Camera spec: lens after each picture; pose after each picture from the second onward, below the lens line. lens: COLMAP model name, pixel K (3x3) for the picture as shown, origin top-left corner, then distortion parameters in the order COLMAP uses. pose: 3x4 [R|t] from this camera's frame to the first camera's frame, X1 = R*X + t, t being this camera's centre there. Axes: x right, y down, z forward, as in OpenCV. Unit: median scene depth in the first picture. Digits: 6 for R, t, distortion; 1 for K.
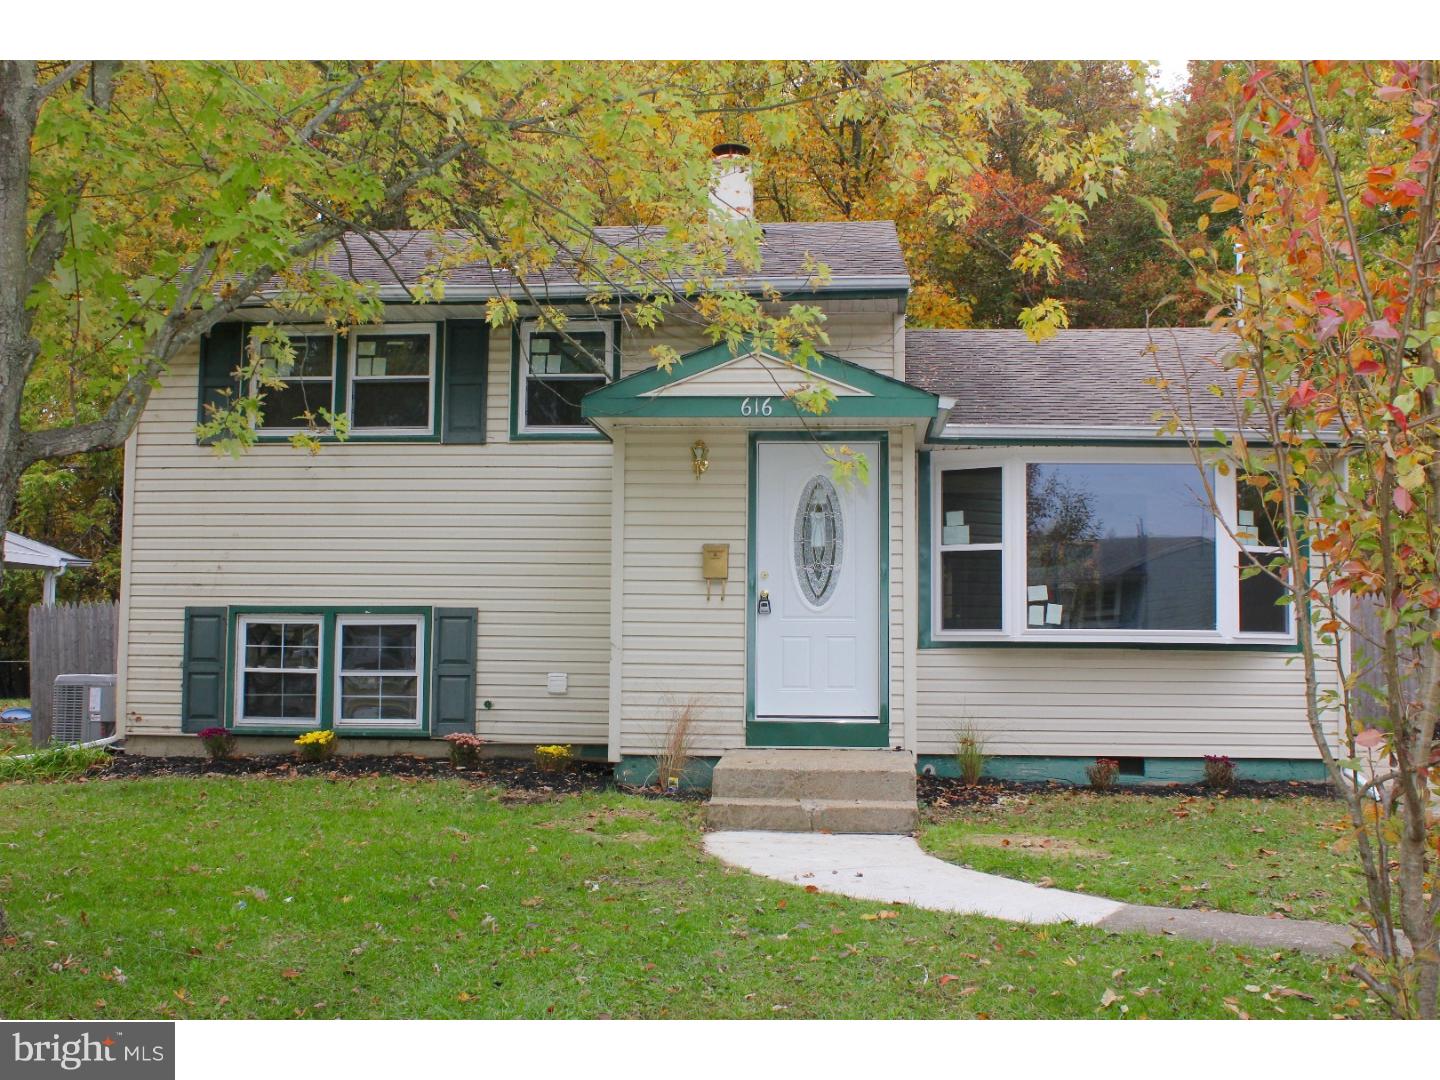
lens RADIAL K [[1533.5, 0, 715.7], [0, 1533.5, 544.0], [0, 0, 1]] dist [-0.076741, 0.000000]
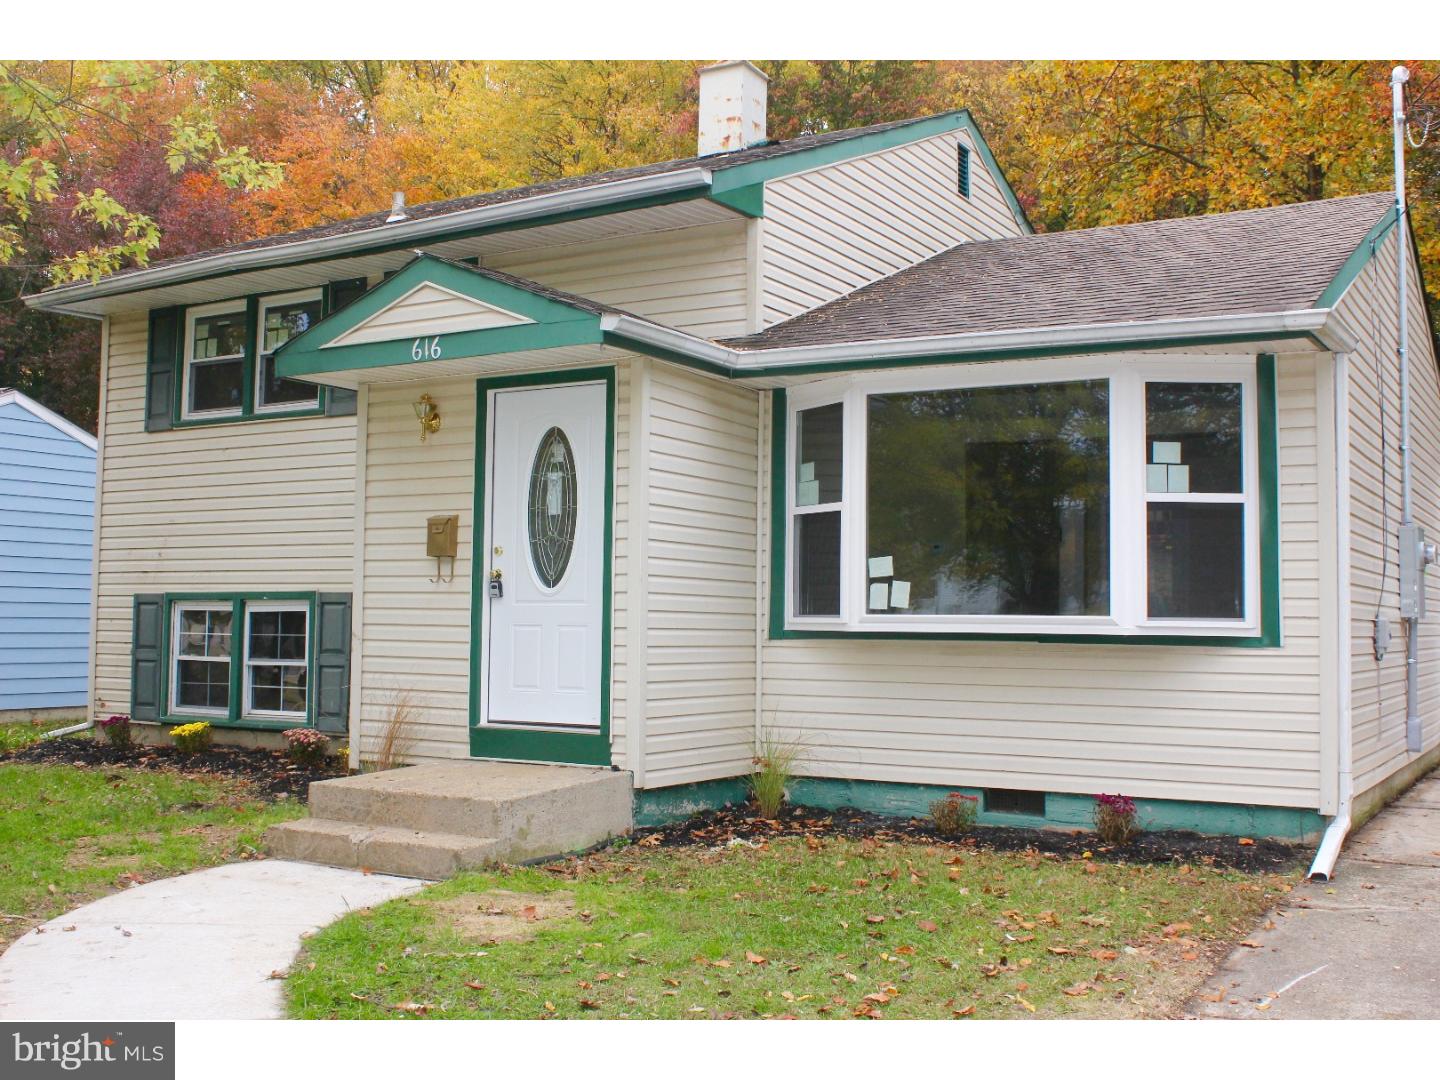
lens RADIAL K [[1533.5, 0, 720.4], [0, 1533.5, 536.7], [0, 0, 1]] dist [-0.076741, 0.000000]
pose [[0.899170, -0.025497, -0.436856, 0.470258], [0.029777, 0.999552, 0.002951, 0.012844], [0.436585, -0.015662, 0.899527, 0.290009]]
